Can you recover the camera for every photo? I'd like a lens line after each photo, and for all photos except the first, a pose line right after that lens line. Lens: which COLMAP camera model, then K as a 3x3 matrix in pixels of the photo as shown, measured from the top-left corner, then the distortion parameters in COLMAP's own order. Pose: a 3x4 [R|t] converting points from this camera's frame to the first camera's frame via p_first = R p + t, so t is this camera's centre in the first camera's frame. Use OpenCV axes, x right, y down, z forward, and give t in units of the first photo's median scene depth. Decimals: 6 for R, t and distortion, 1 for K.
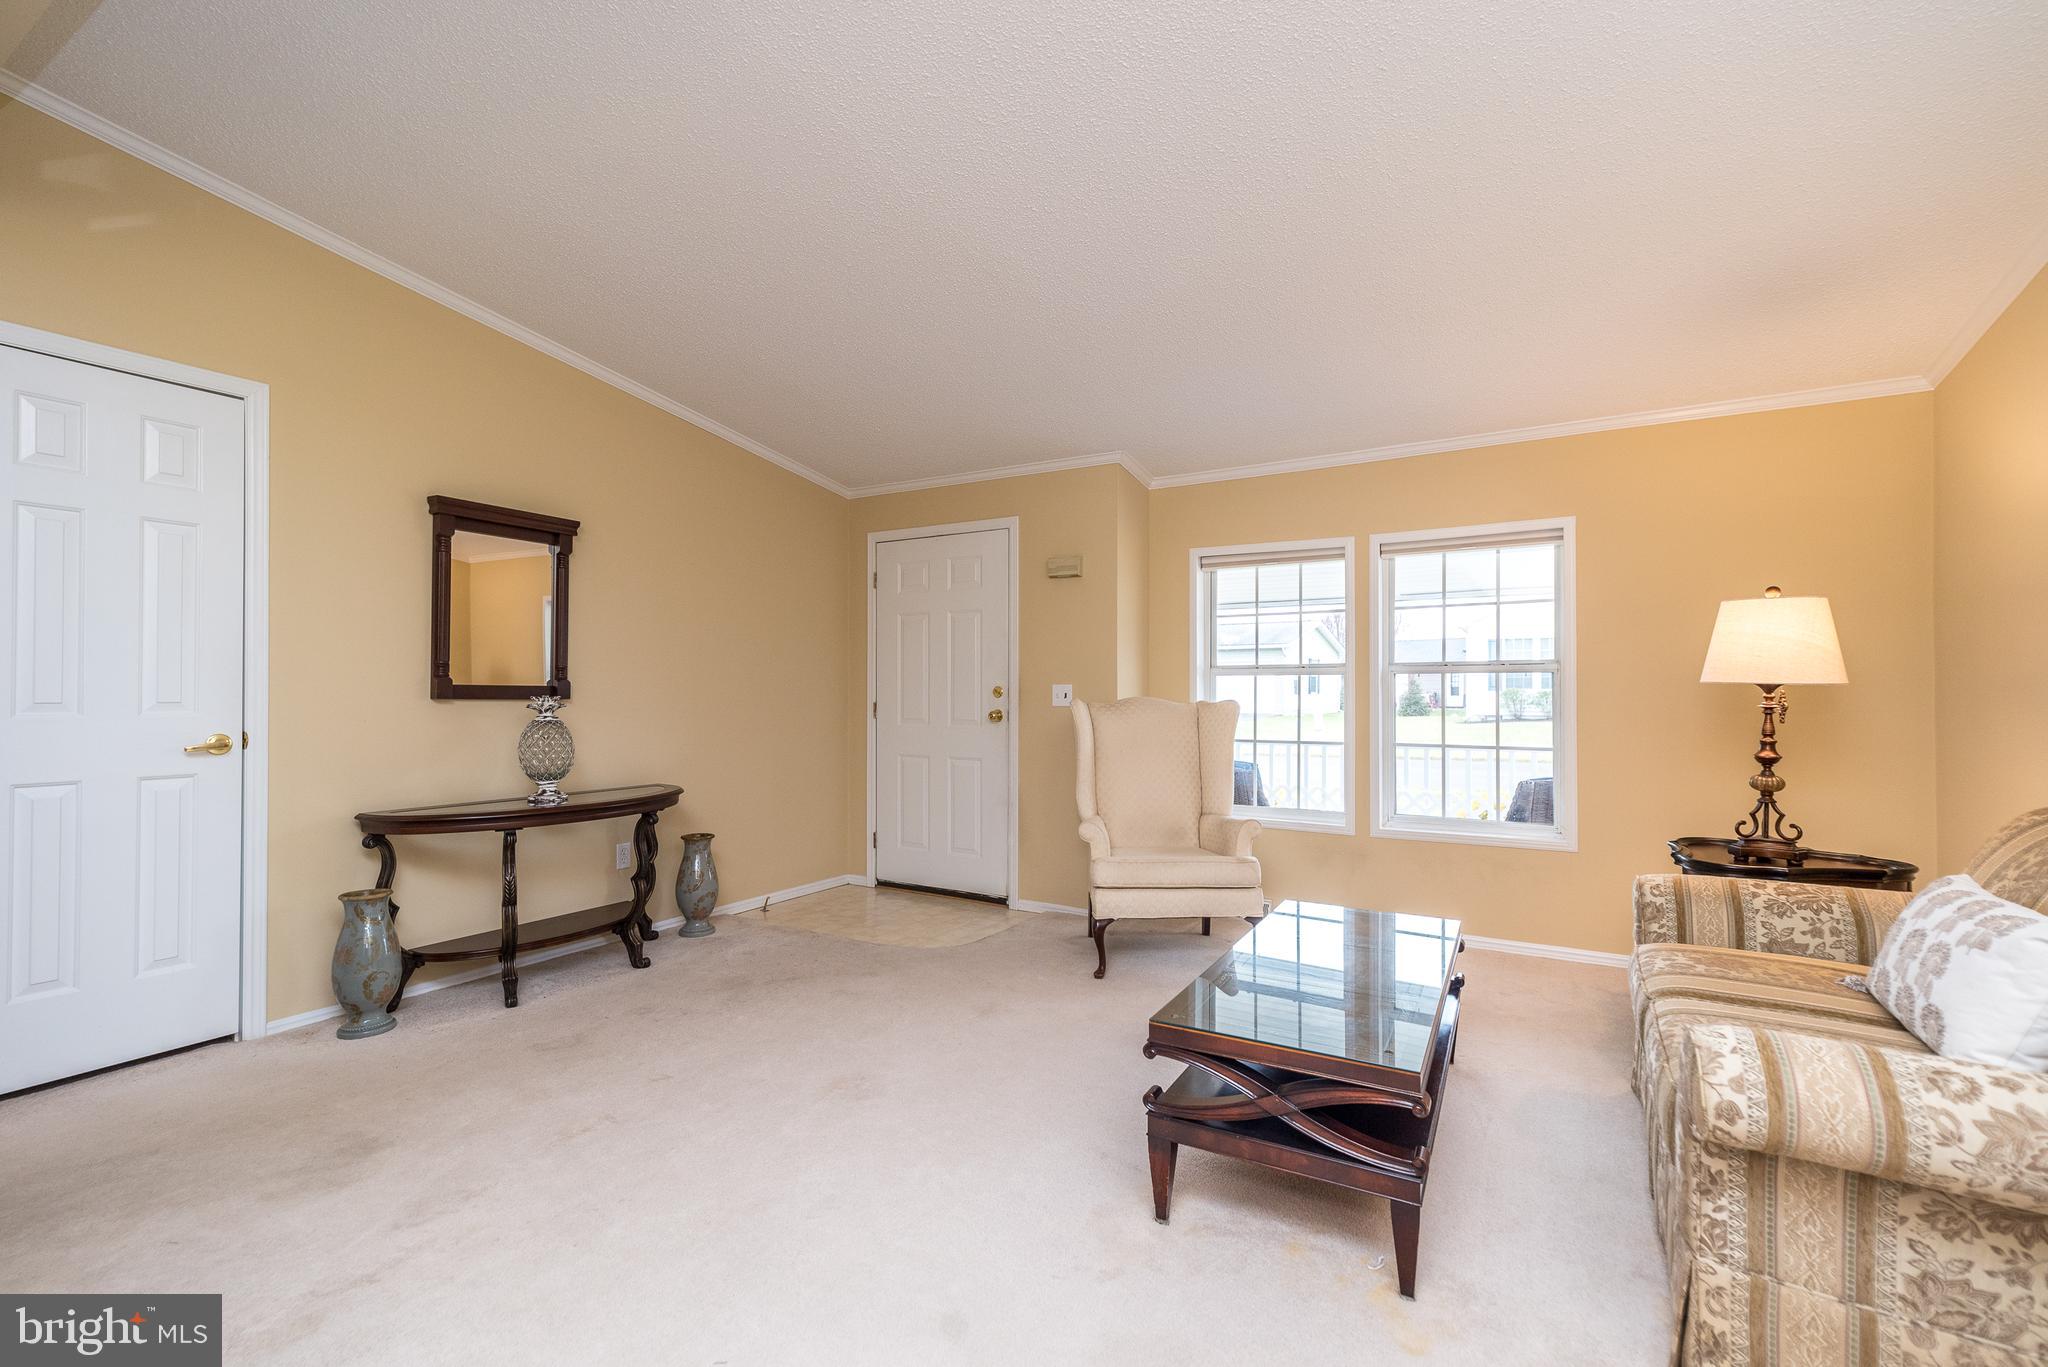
lens RADIAL K [[899.7, 0, 1020.9], [0, 899.7, 686.3], [0, 0, 1]] dist [0.009947, -0.000191]
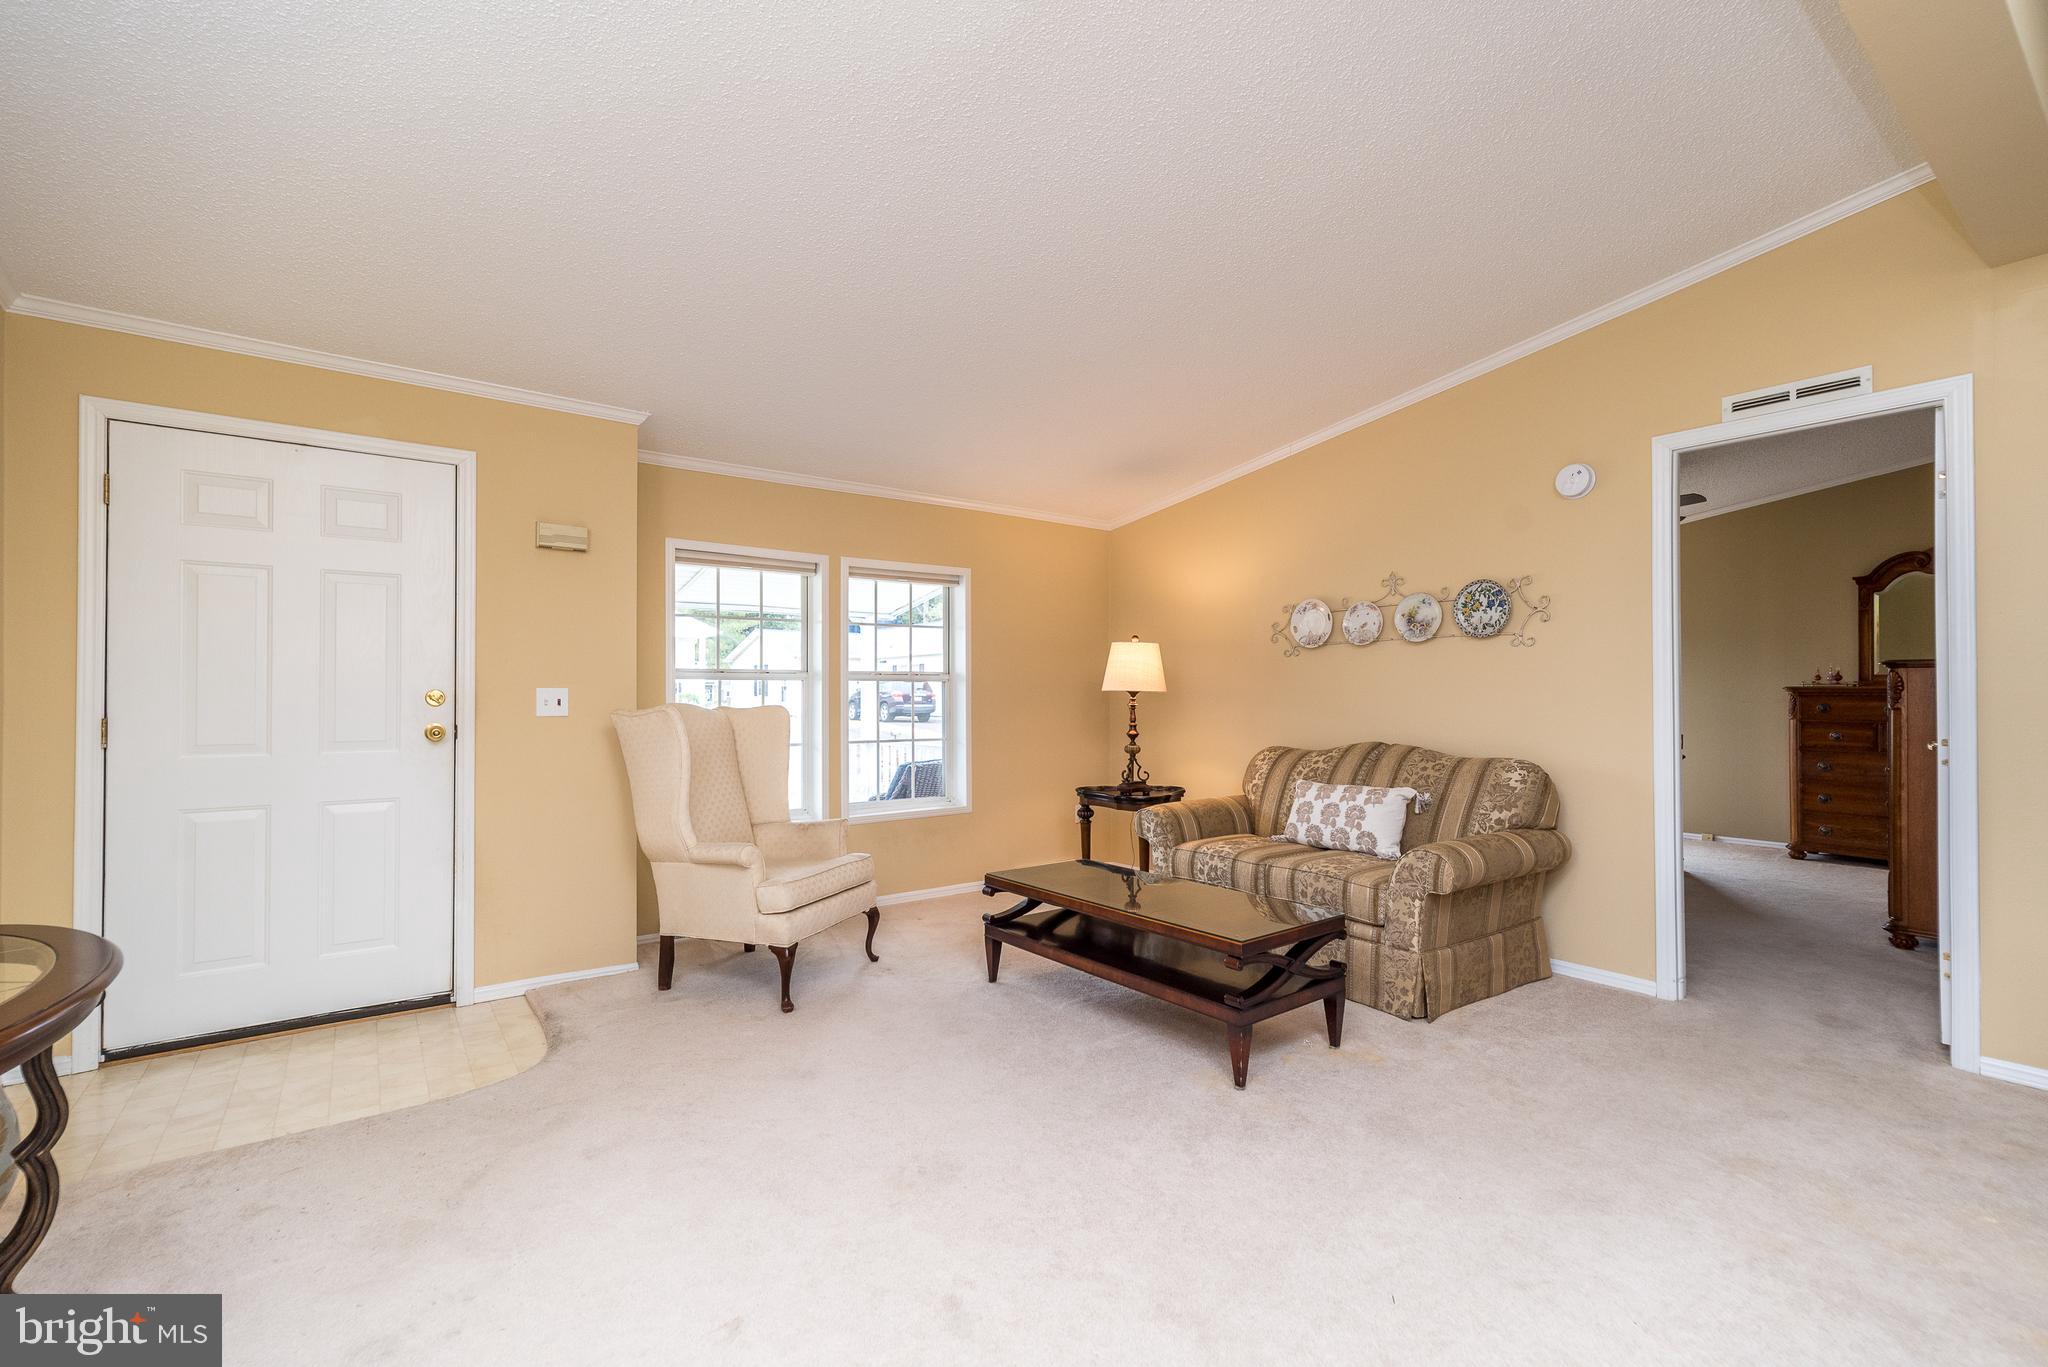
lens RADIAL K [[899.7, 0, 1020.9], [0, 899.7, 686.3], [0, 0, 1]] dist [0.009947, -0.000191]
pose [[0.376223, 0.006868, 0.926504, -0.527363], [-0.005382, 0.999972, -0.005227, -0.001589], [-0.926513, -0.003020, 0.376250, 0.343105]]
